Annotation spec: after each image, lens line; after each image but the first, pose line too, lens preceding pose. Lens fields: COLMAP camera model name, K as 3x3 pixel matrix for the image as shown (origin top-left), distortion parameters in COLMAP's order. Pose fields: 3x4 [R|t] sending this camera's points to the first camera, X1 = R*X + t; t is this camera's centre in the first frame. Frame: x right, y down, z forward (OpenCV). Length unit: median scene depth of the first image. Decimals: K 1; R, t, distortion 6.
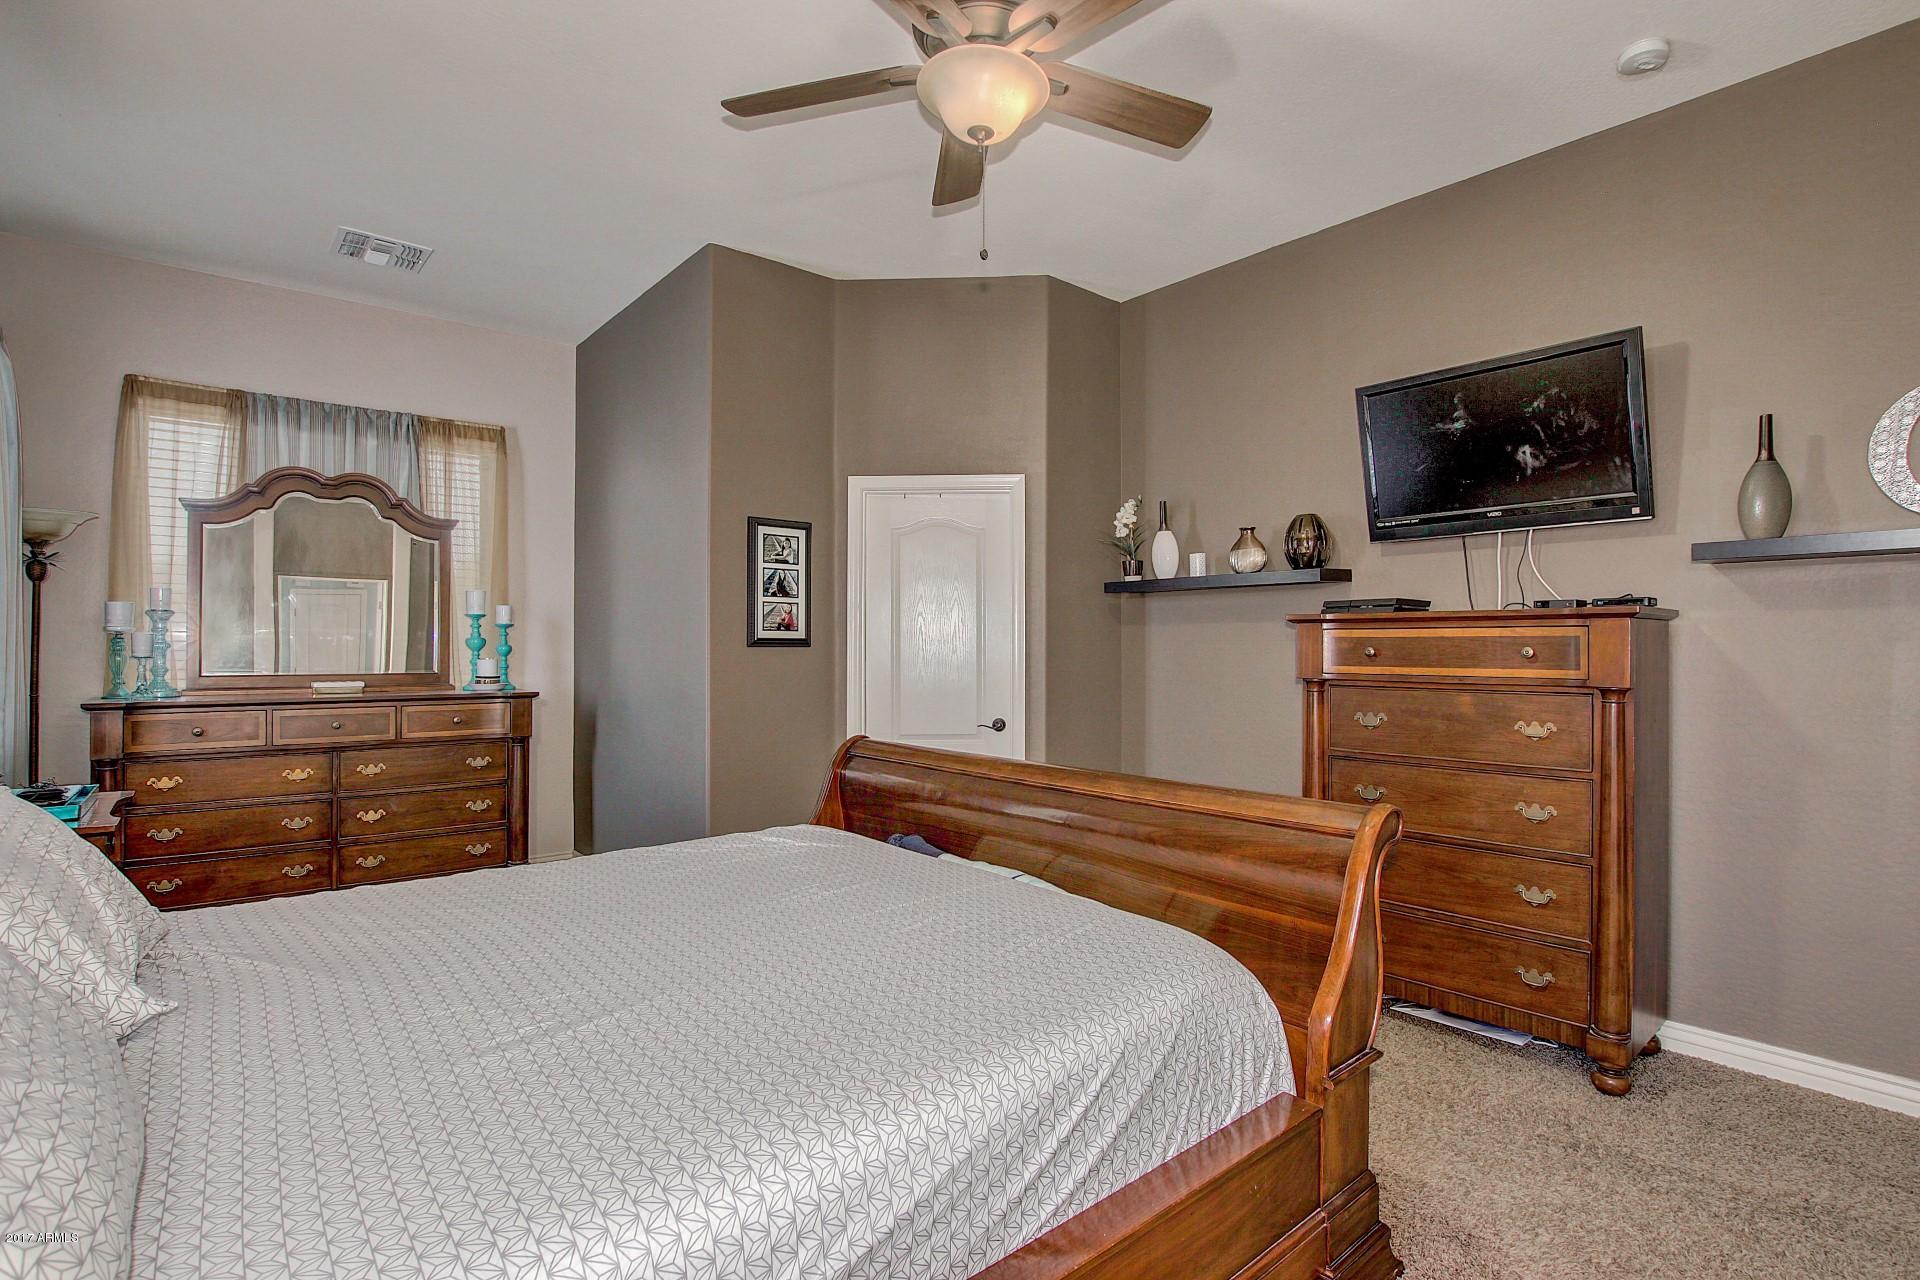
lens RADIAL K [[918.1, 0, 960.5], [0, 918.1, 641.3], [0, 0, 1]] dist [-0.018981, 0.000581]
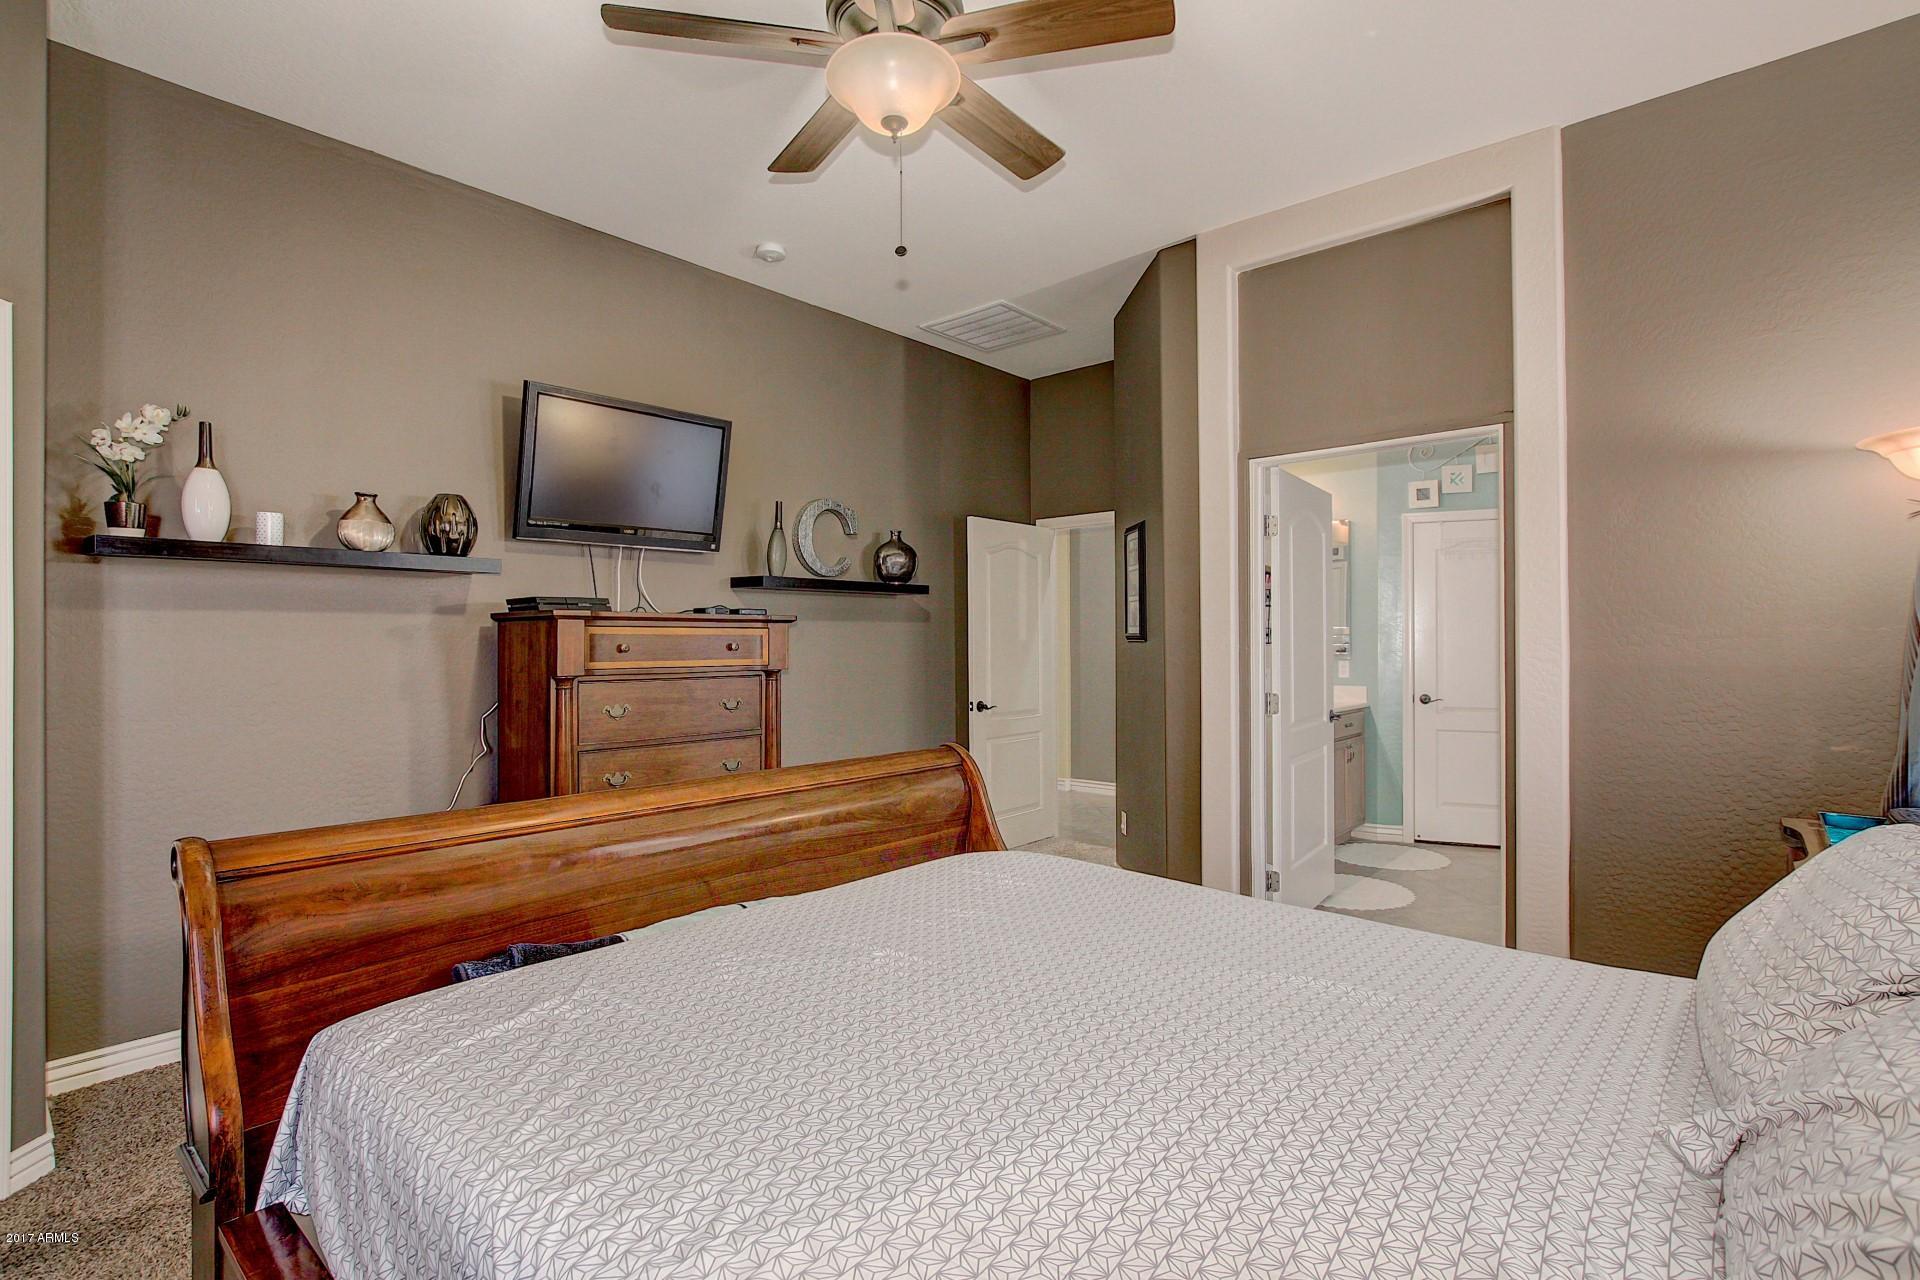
lens RADIAL K [[918.1, 0, 974.5], [0, 918.1, 642.1], [0, 0, 1]] dist [-0.018981, 0.000581]
pose [[-0.154520, 0.006370, 0.987969, -0.467926], [0.002283, 0.999979, -0.006090, 0.008885], [-0.987987, 0.001314, -0.154532, 0.522928]]
